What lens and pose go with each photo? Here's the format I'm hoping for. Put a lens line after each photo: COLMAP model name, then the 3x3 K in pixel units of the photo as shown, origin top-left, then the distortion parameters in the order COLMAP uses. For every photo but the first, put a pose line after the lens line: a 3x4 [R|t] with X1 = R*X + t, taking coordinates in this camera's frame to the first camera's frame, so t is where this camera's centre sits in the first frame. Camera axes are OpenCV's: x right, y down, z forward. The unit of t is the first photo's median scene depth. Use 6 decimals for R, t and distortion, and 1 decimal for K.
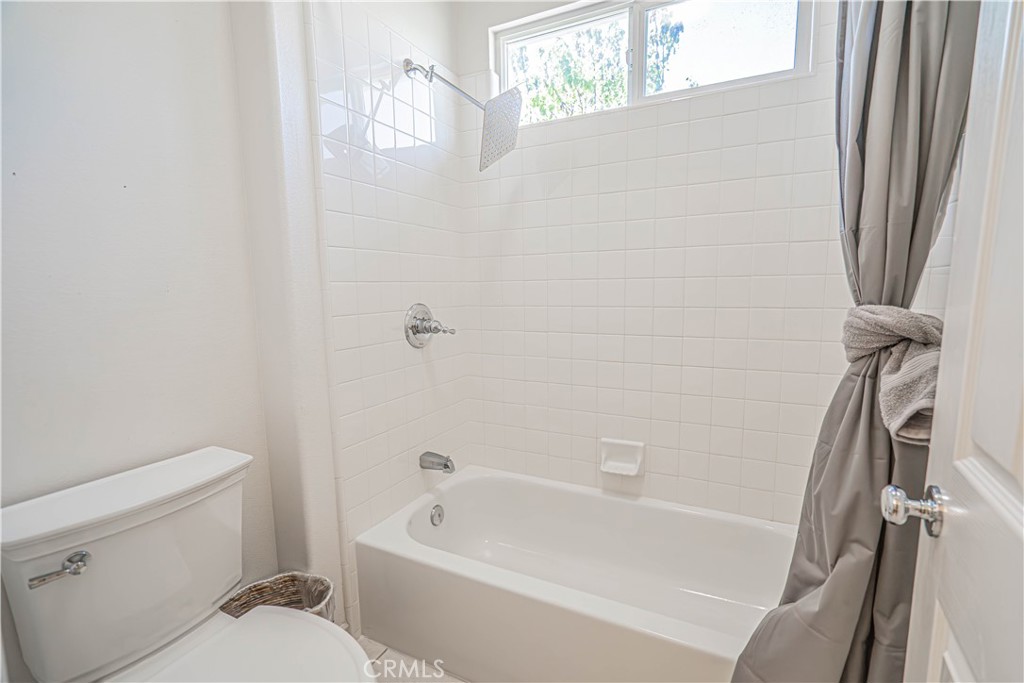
lens RADIAL K [[459.2, 0, 516.7], [0, 459.2, 343.6], [0, 0, 1]] dist [-0.001280, 0.000580]
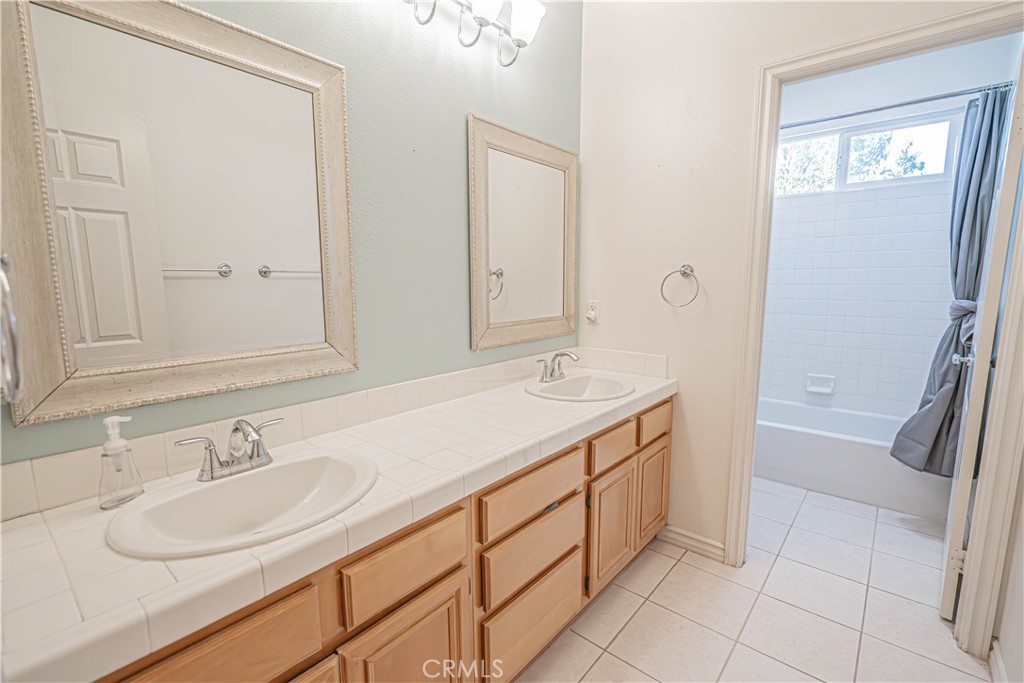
lens RADIAL K [[459.2, 0, 516.7], [0, 459.2, 343.6], [0, 0, 1]] dist [-0.001280, 0.000580]
pose [[0.971188, 0.044111, -0.234196, -1.137889], [-0.040034, 0.998953, 0.022138, 0.220669], [0.234928, -0.012124, 0.971937, -2.260879]]
